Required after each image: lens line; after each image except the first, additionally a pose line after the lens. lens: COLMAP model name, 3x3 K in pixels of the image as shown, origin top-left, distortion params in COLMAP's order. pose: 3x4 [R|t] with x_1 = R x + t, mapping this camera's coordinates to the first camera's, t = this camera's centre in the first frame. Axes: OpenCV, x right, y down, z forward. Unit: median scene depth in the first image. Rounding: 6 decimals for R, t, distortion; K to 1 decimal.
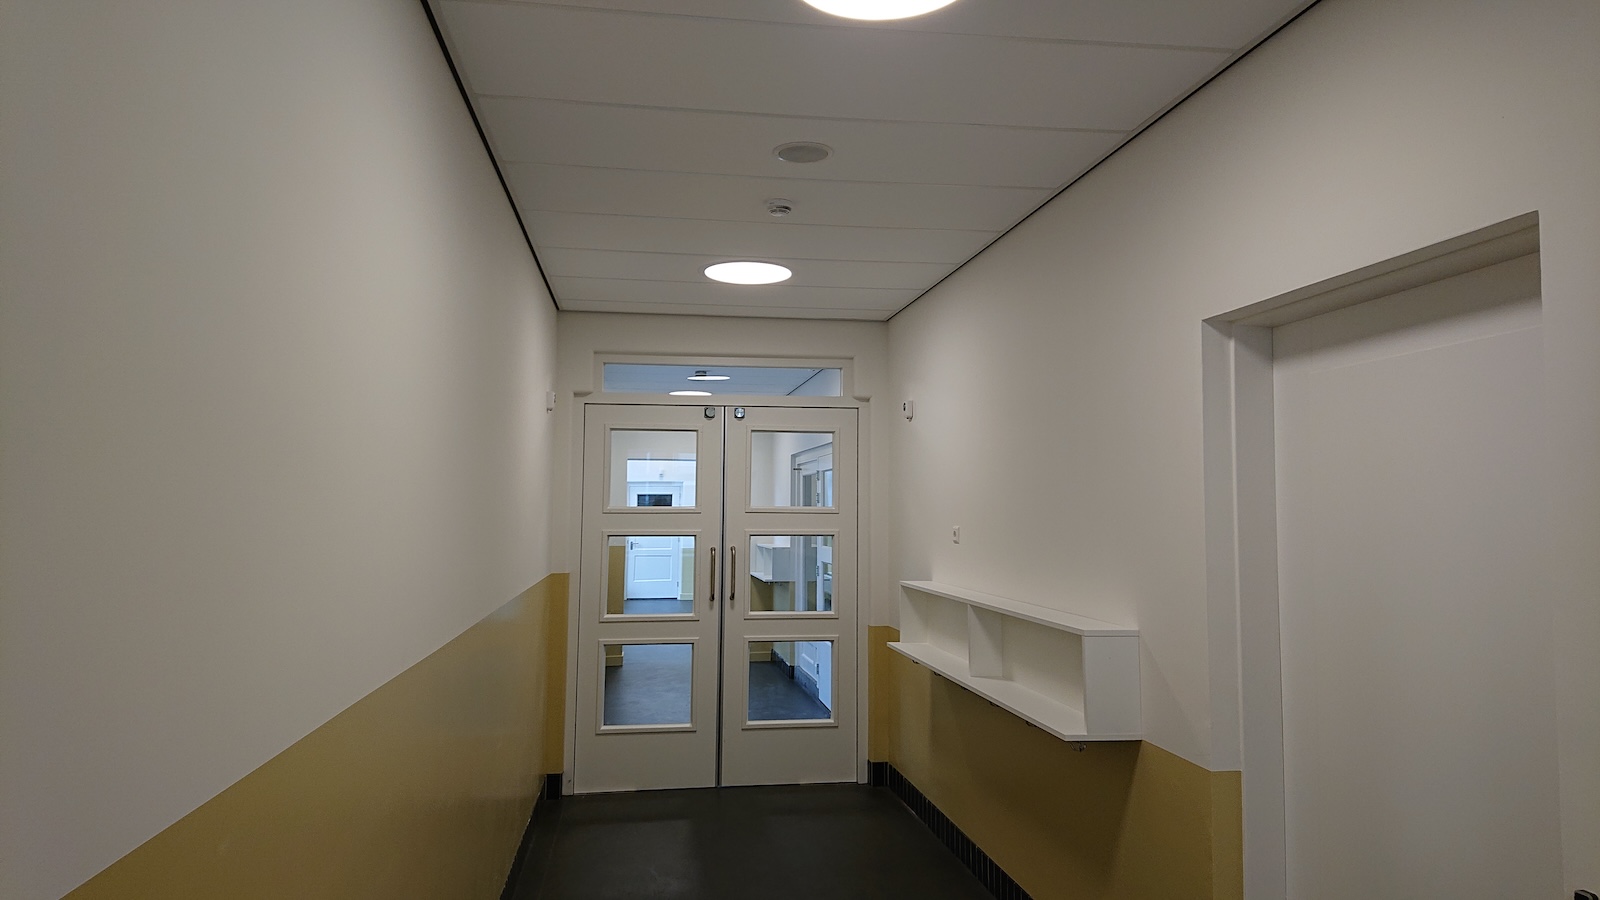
lens RADIAL K [[1056.7, 0, 800.0], [0, 1056.7, 450.0], [0, 0, 1]] dist [0.000652, 0.000019]
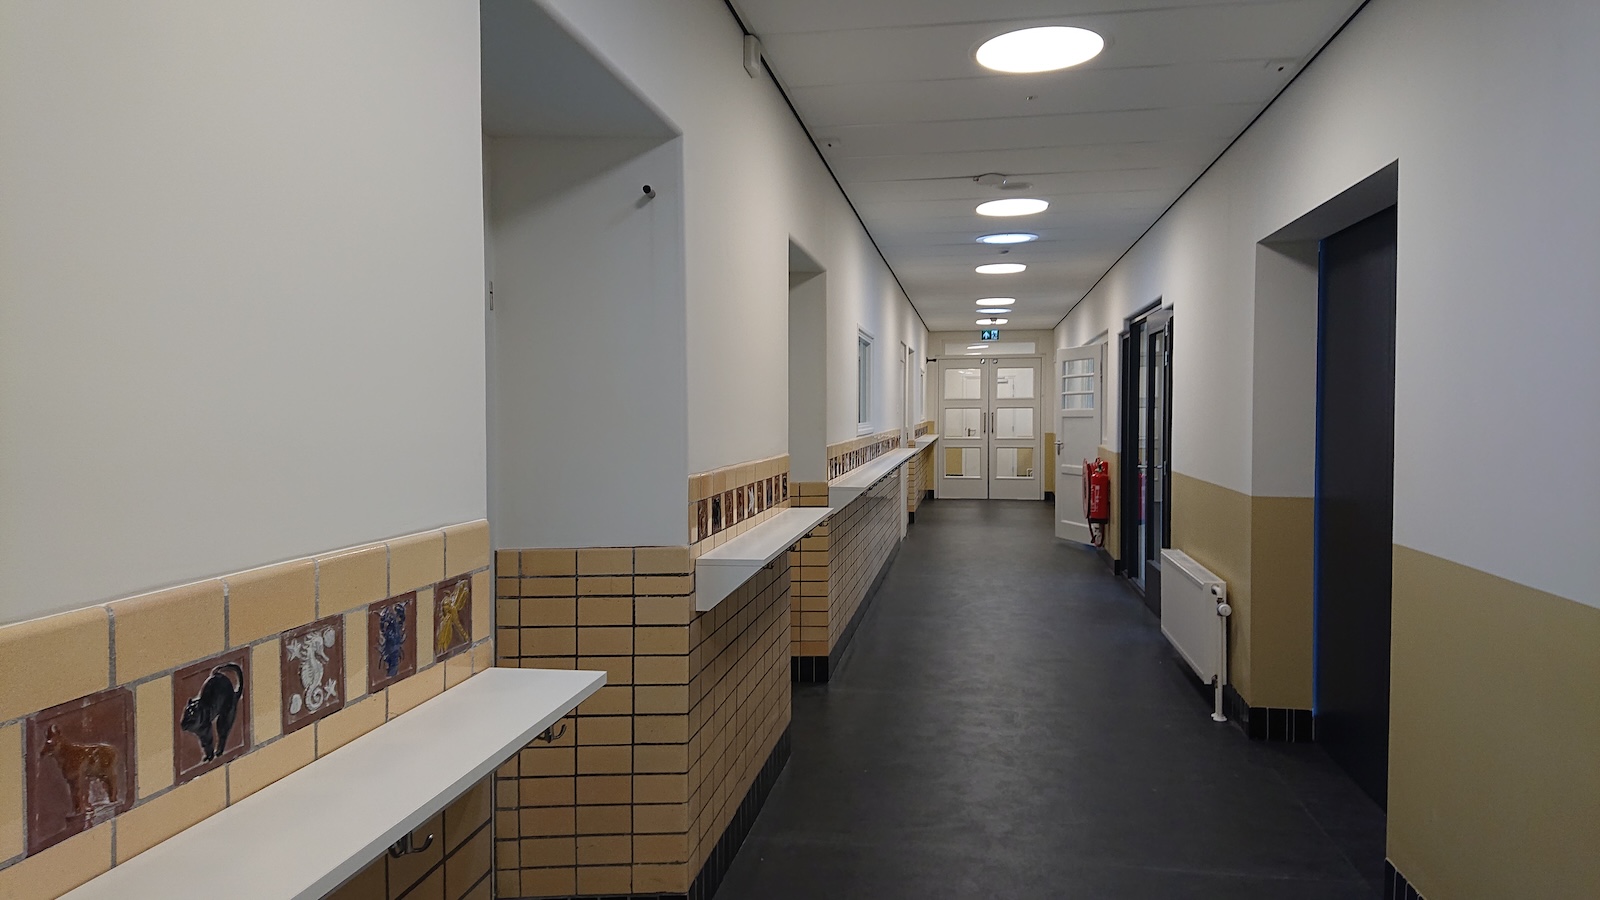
lens RADIAL K [[1056.7, 0, 800.0], [0, 1056.7, 450.0], [0, 0, 1]] dist [0.000652, 0.000019]
pose [[0.968442, -0.006110, -0.249165, 0.131350], [0.032673, 0.994185, 0.102611, -0.106171], [0.247089, -0.107513, 0.963010, -1.720384]]
